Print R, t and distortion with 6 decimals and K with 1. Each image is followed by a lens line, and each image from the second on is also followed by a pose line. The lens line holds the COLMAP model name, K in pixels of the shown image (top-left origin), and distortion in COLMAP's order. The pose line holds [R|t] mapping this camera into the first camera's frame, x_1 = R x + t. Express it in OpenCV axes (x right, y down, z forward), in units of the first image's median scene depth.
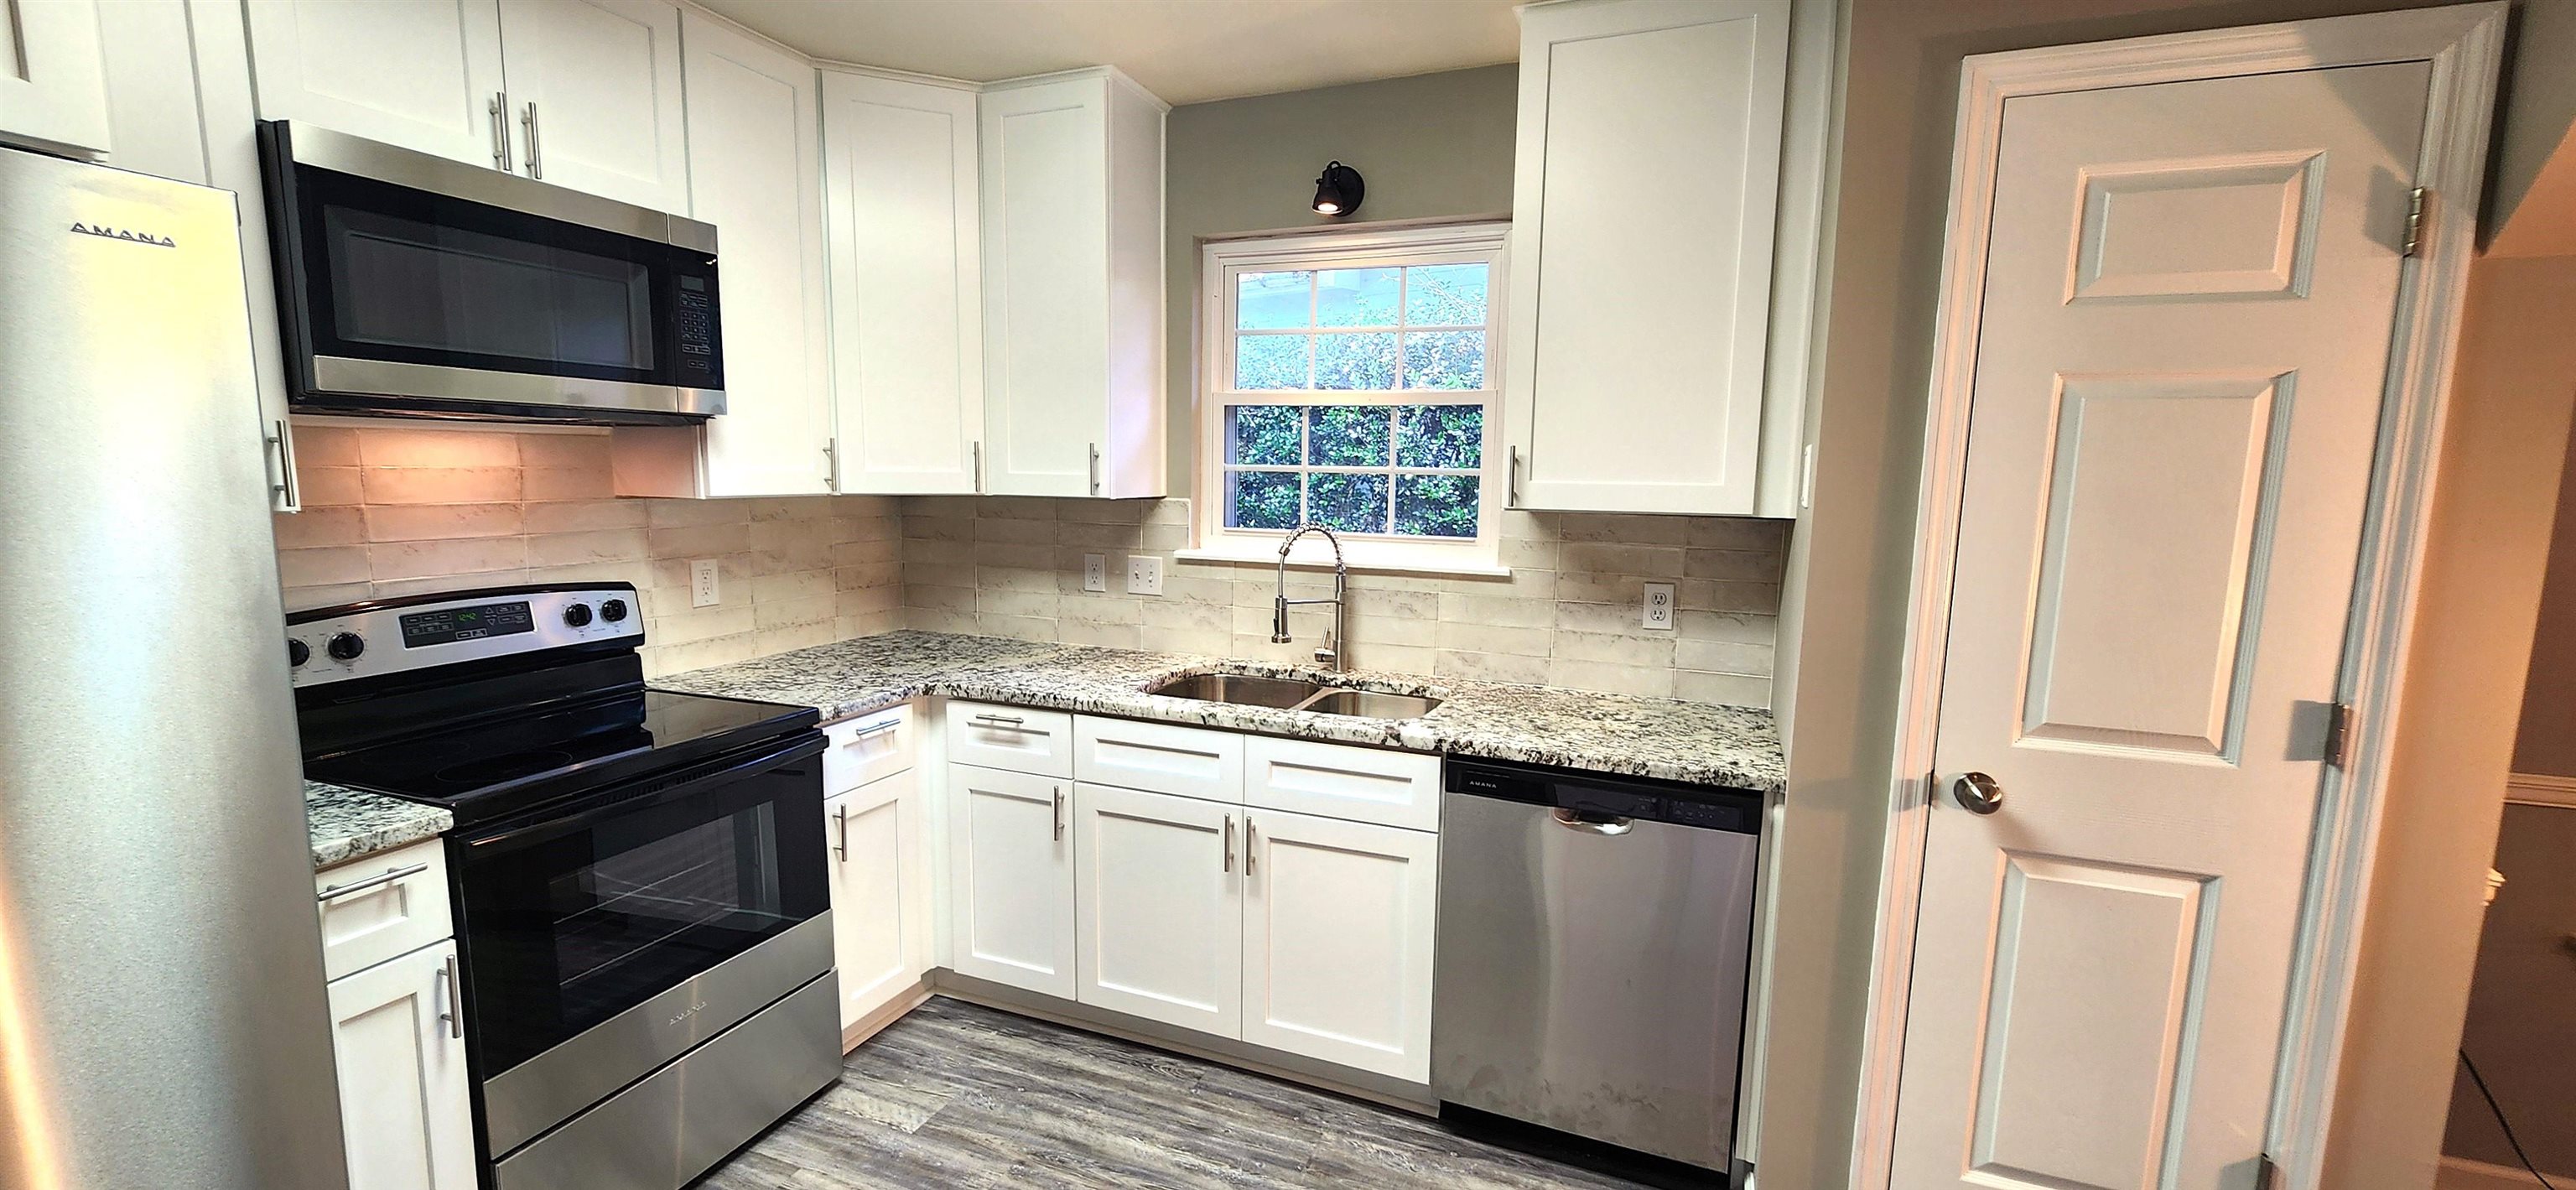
lens RADIAL K [[1053.3, 0, 1274.0], [0, 1053.3, 616.0], [0, 0, 1]] dist [0.001759, -0.002256]
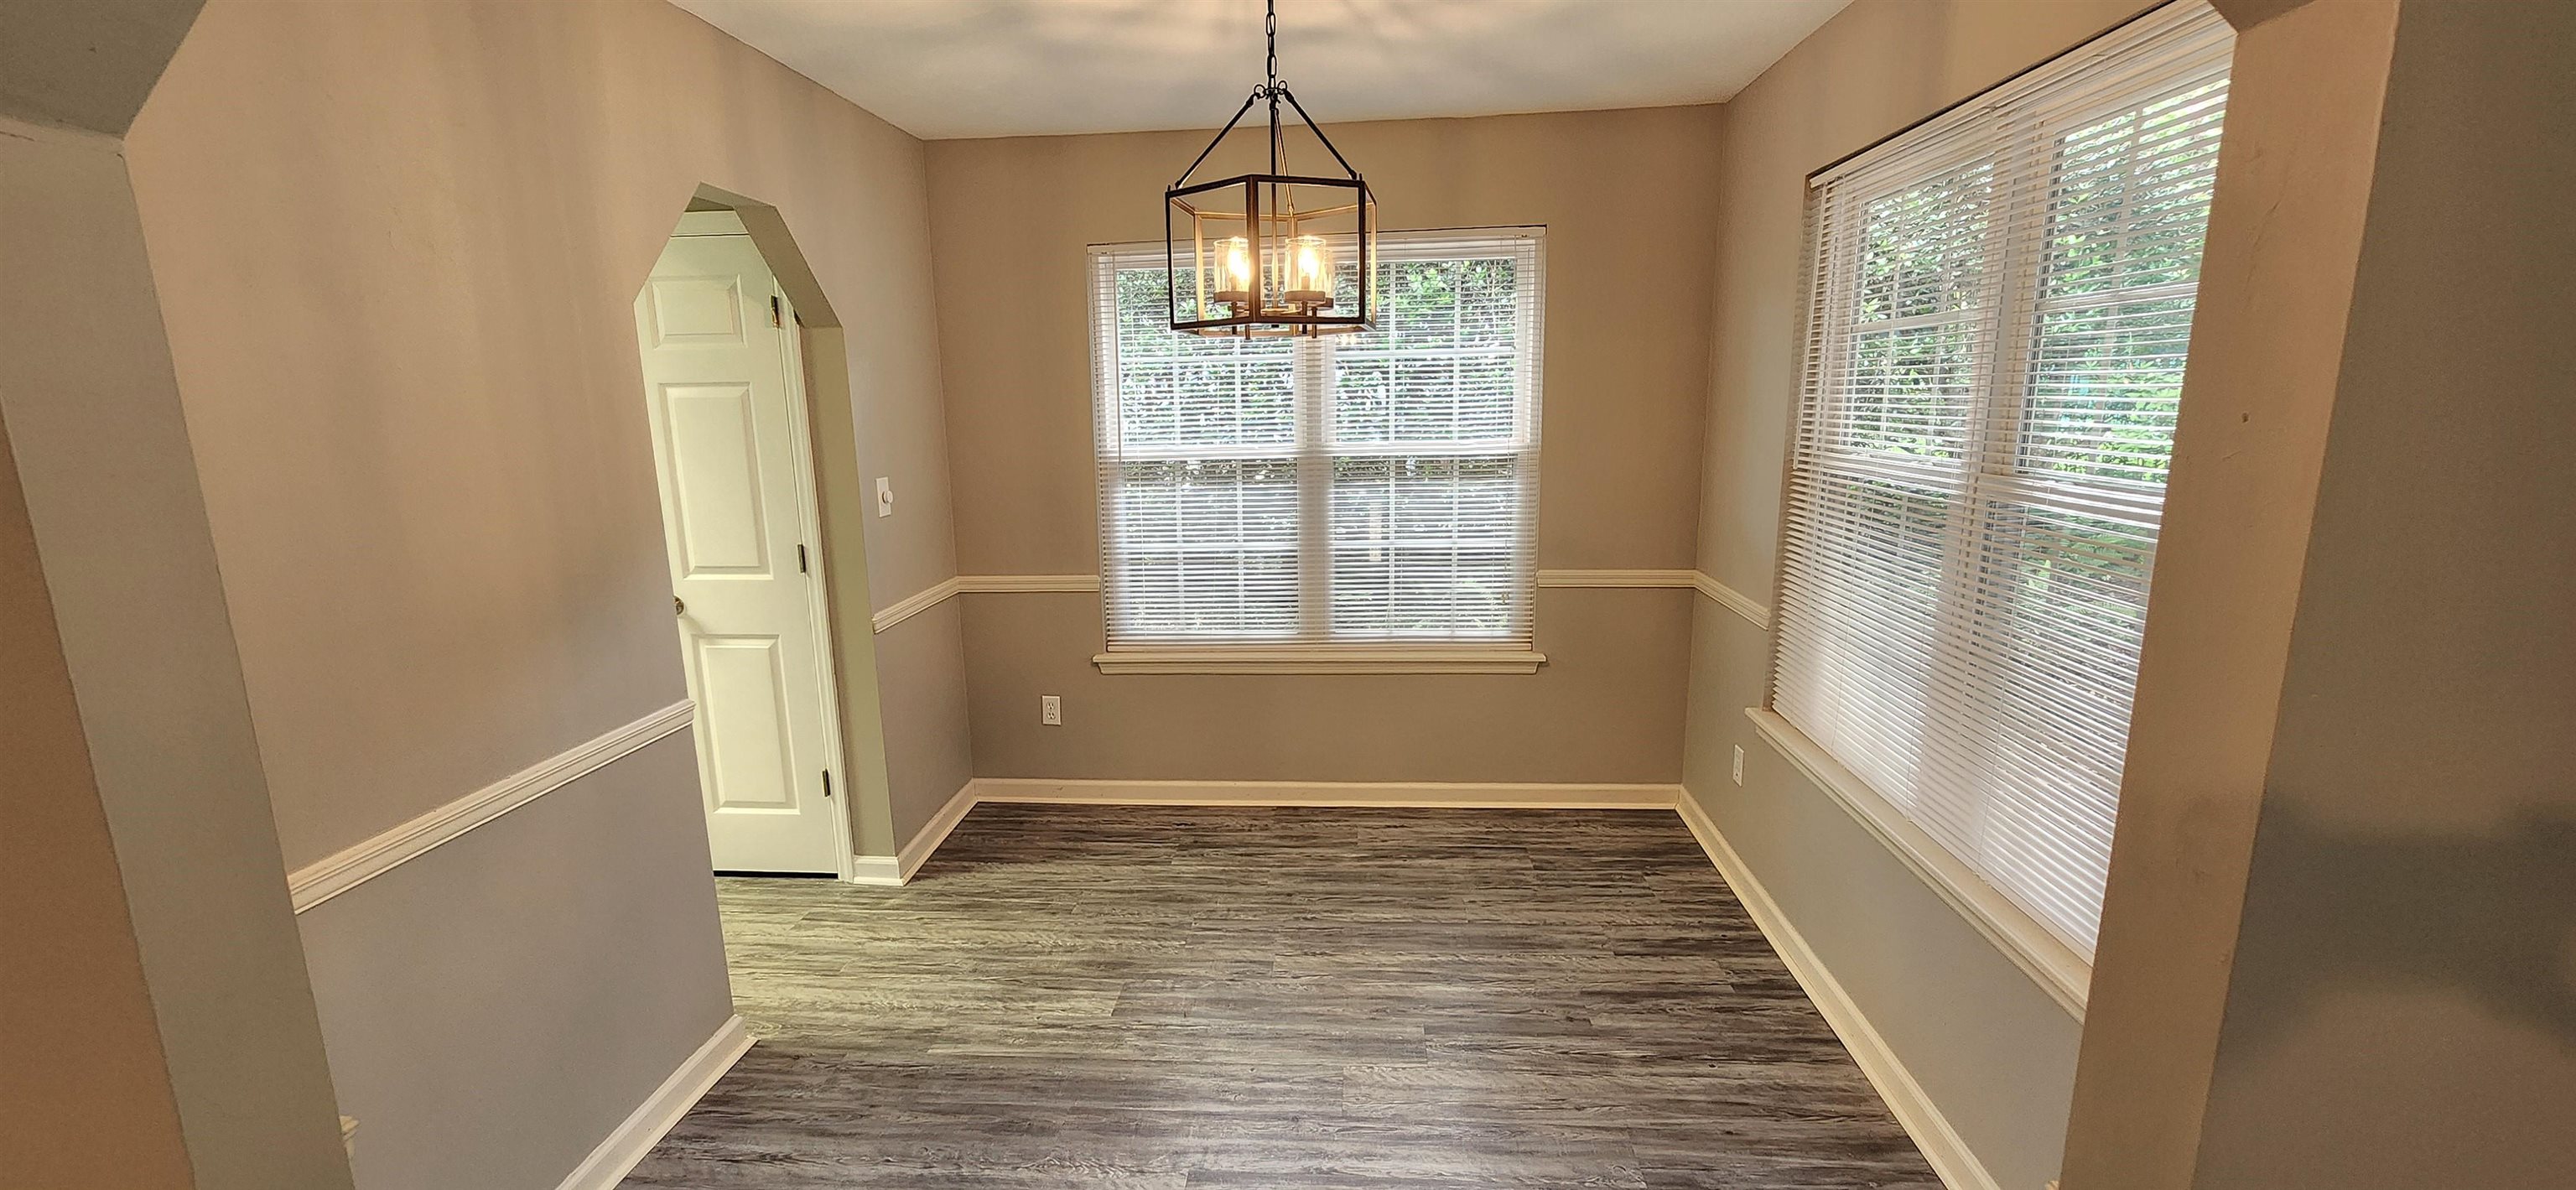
lens RADIAL K [[1053.3, 0, 1272.8], [0, 1053.3, 614.9], [0, 0, 1]] dist [0.001759, -0.002256]
pose [[0.954756, -0.092498, 0.282640, 0.766682], [0.073437, 0.994297, 0.077329, 0.076024], [-0.288180, -0.053074, 0.956104, -0.743366]]
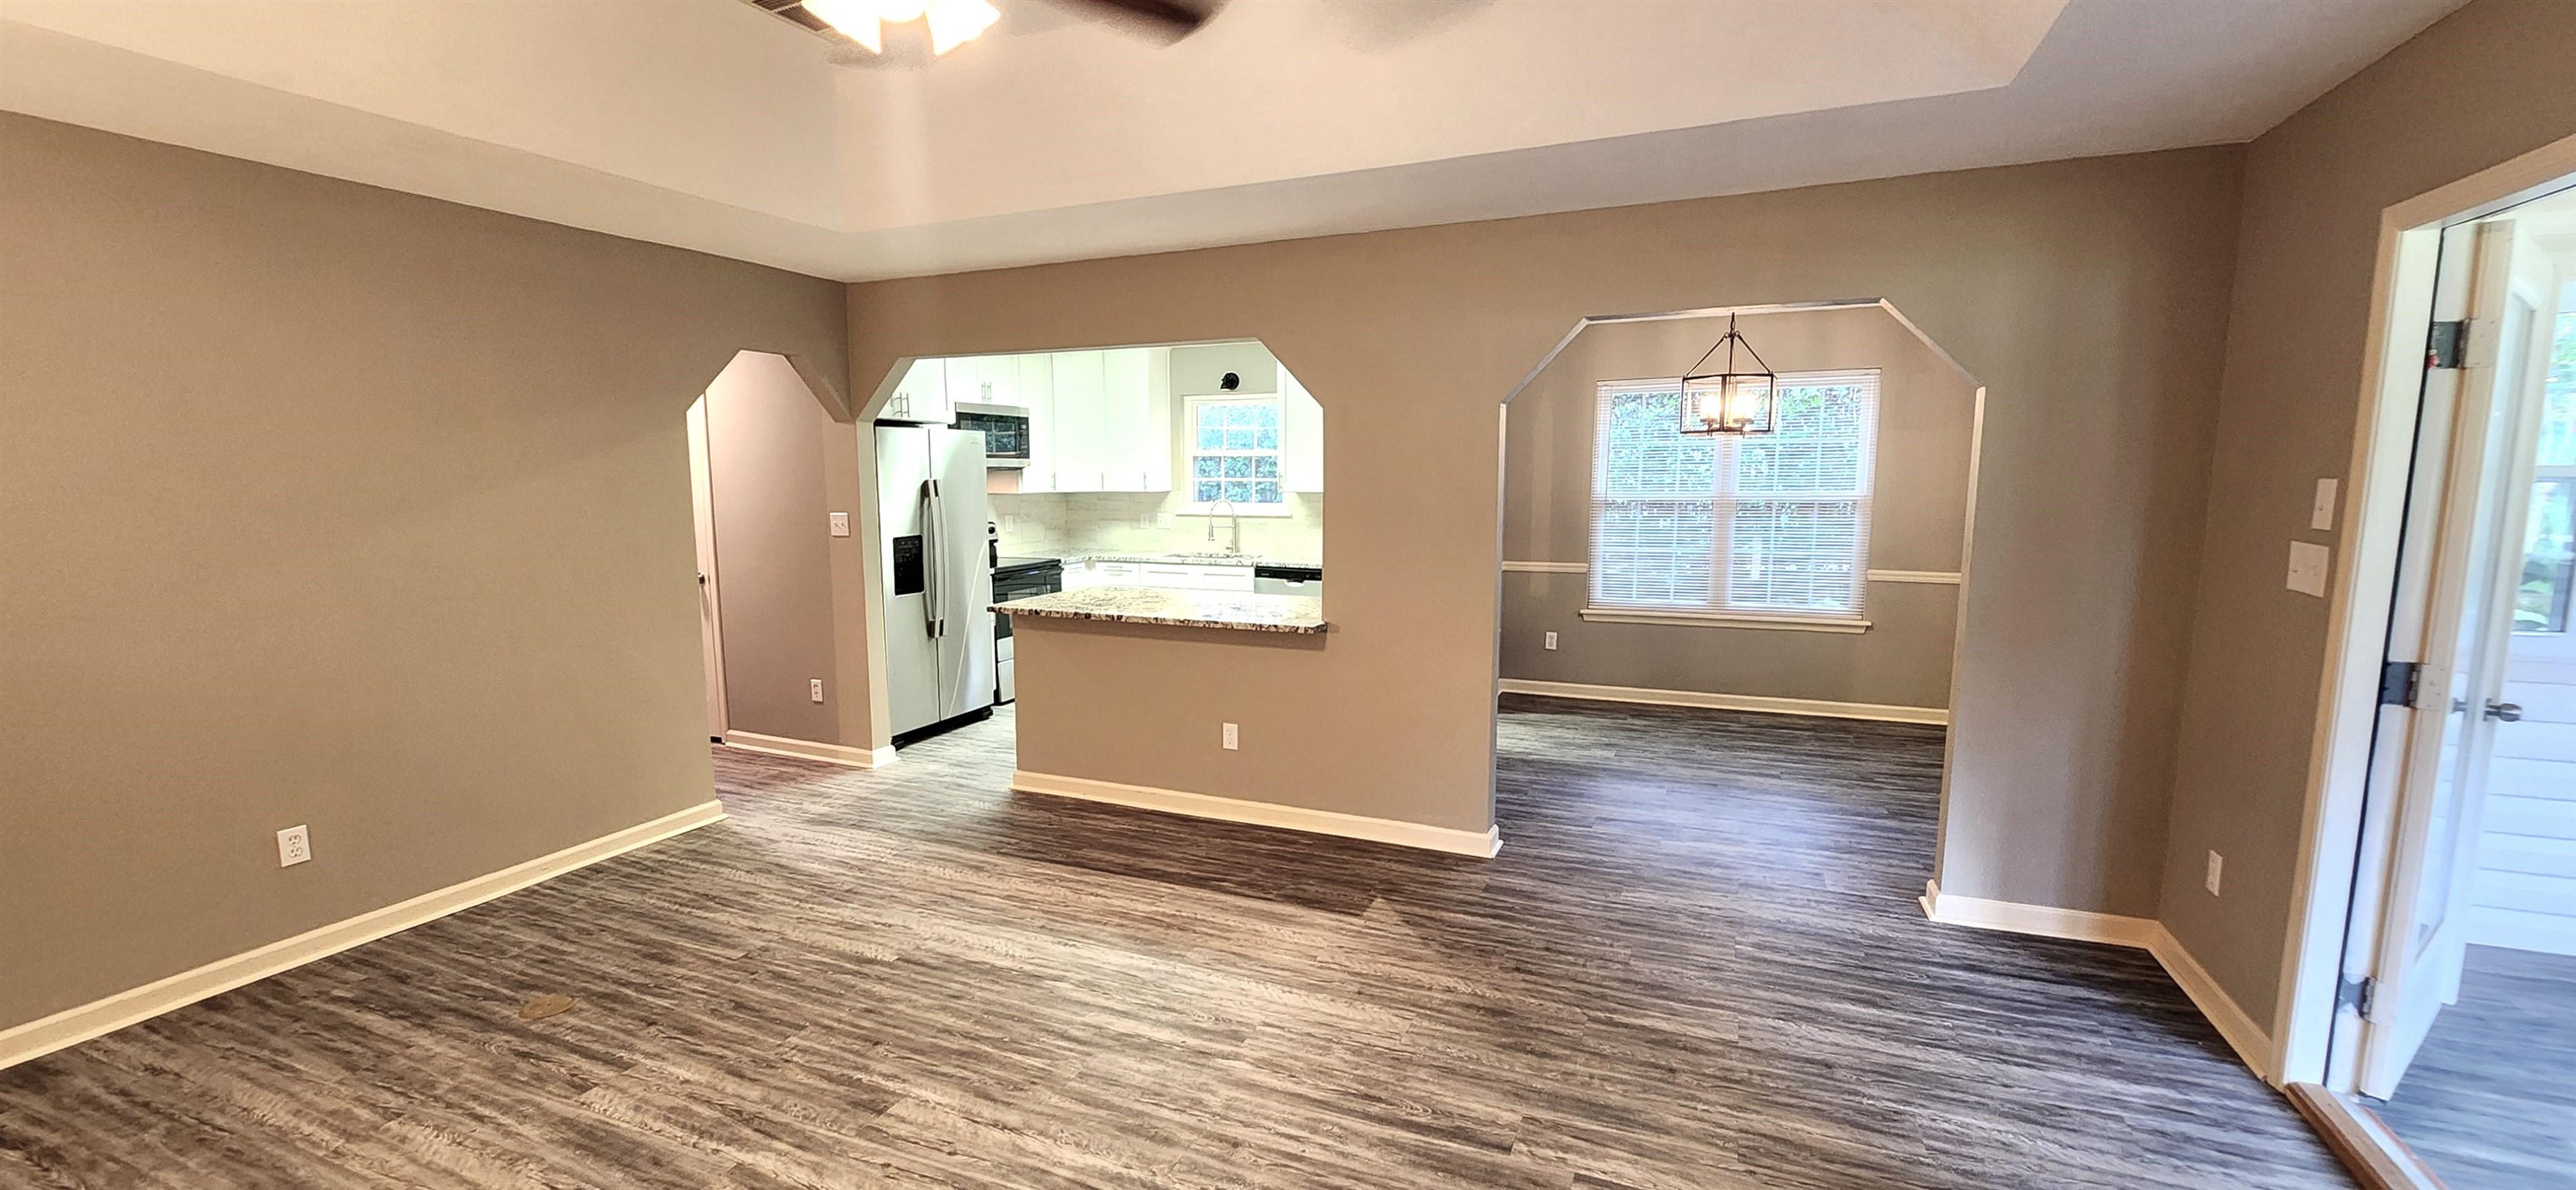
lens RADIAL K [[1053.3, 0, 1265.4], [0, 1053.3, 610.4], [0, 0, 1]] dist [0.001759, -0.002256]
pose [[0.999444, -0.014110, -0.030195, 0.239702], [0.013876, 0.999872, -0.007957, 0.242220], [0.030304, 0.007533, 0.999512, -1.875646]]
